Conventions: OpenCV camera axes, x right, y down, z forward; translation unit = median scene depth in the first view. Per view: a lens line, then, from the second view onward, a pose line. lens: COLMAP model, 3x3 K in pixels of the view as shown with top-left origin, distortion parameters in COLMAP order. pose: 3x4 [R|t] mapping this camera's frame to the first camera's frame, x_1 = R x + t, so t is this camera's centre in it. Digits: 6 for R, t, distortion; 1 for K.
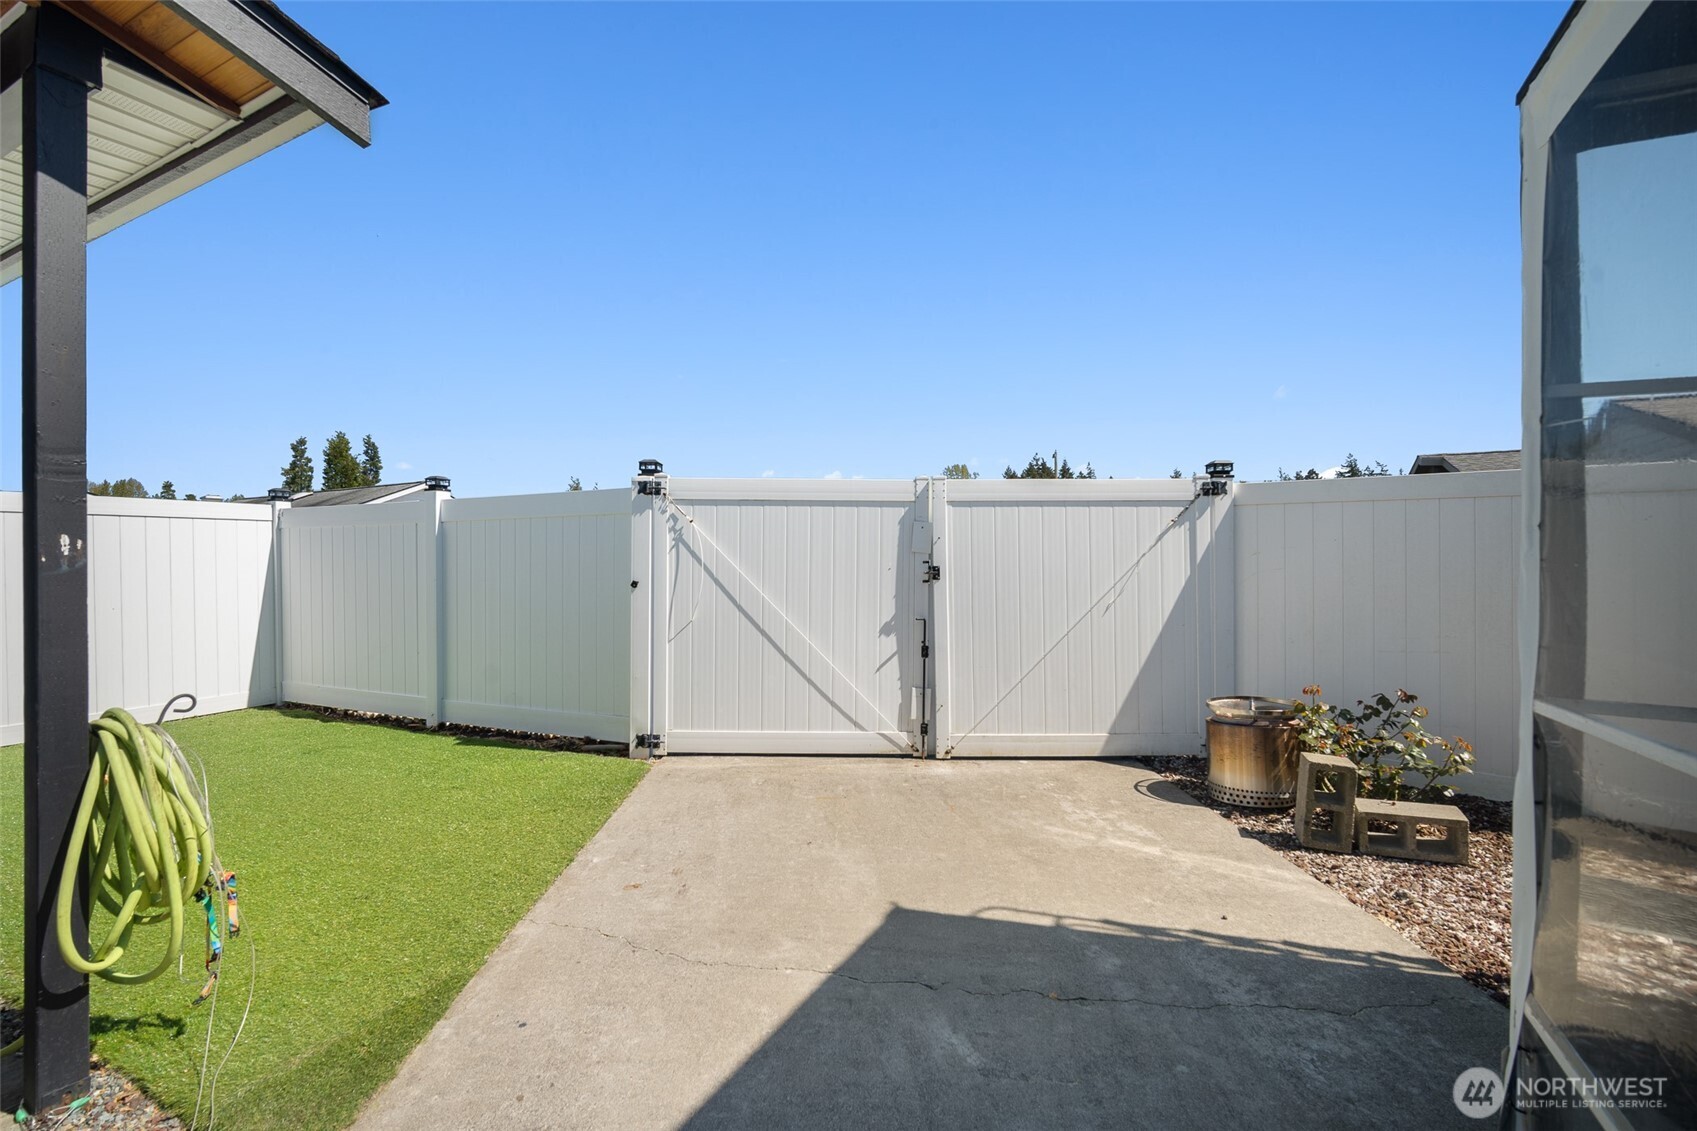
lens RADIAL K [[752.4, 0, 851.4], [0, 752.4, 560.4], [0, 0, 1]] dist [-0.011236, 0.000097]
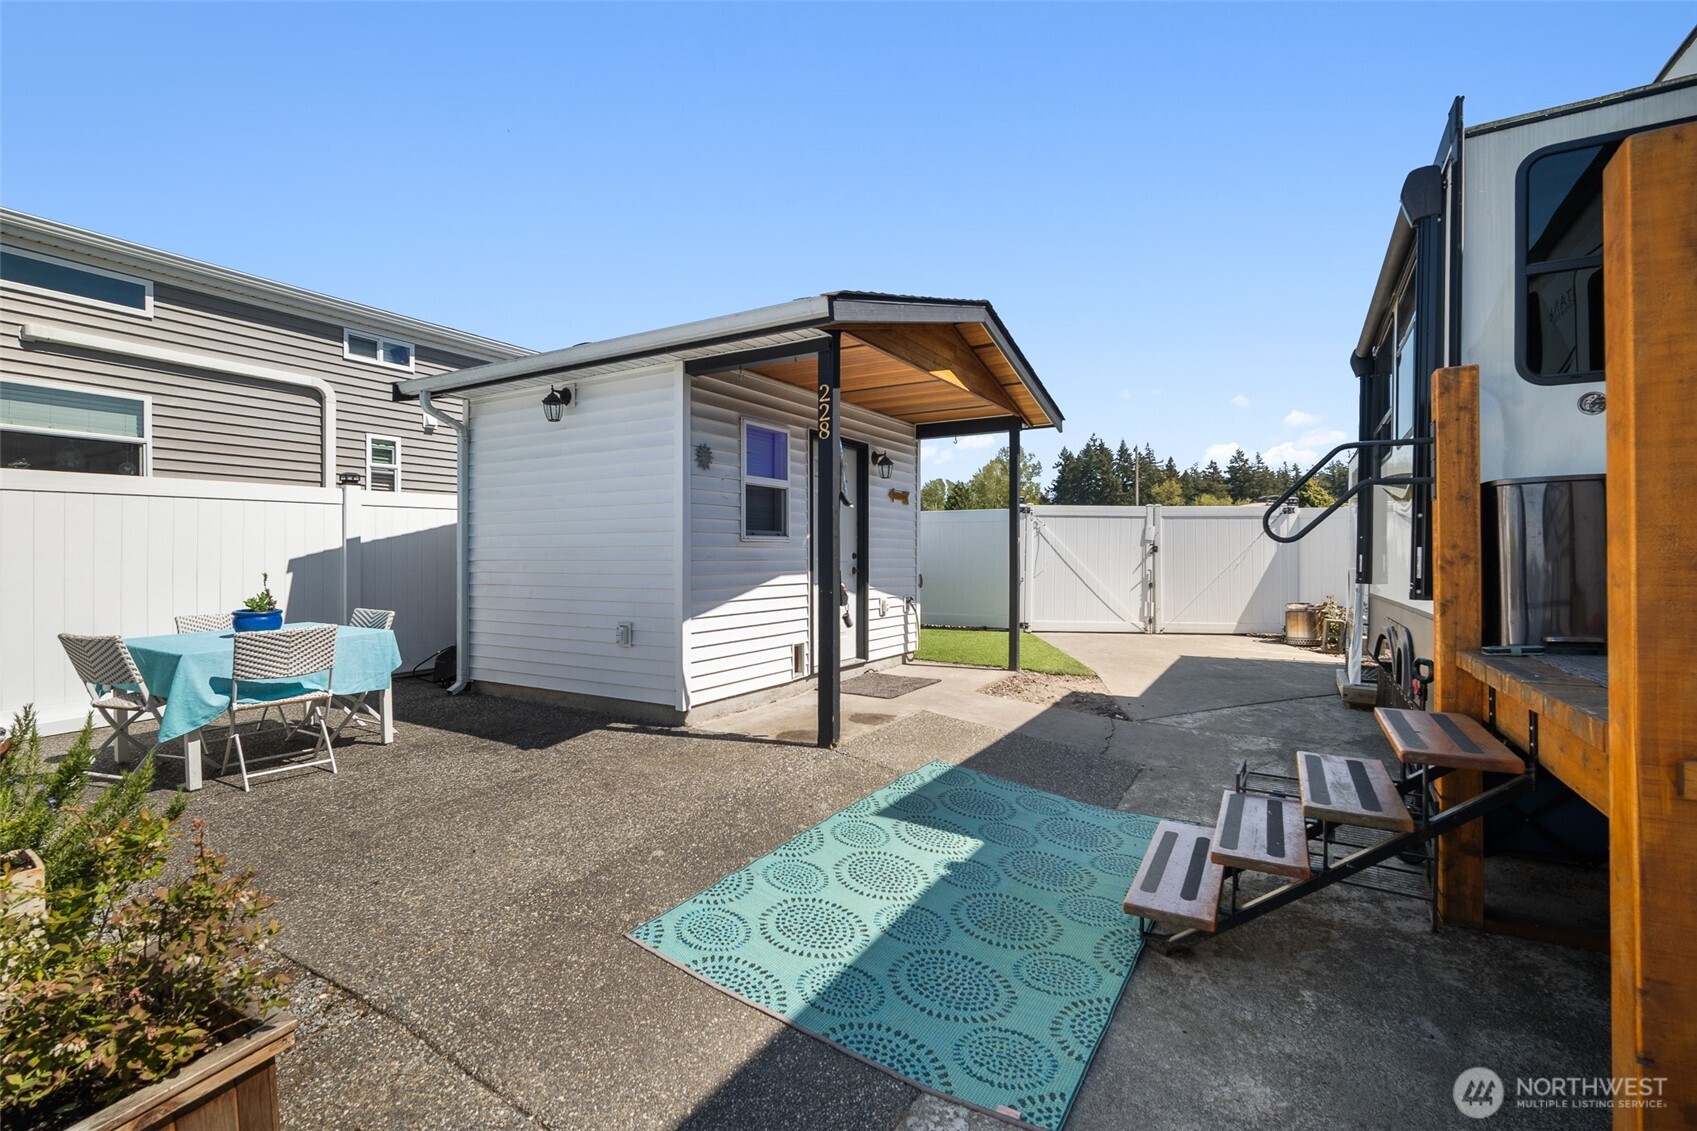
lens RADIAL K [[752.4, 0, 851.4], [0, 752.4, 560.4], [0, 0, 1]] dist [-0.011236, 0.000097]
pose [[0.997836, 0.001643, -0.065739, -1.174360], [0.000009, 0.999684, 0.025119, -0.009947], [0.065759, -0.025066, 0.997521, -2.299511]]
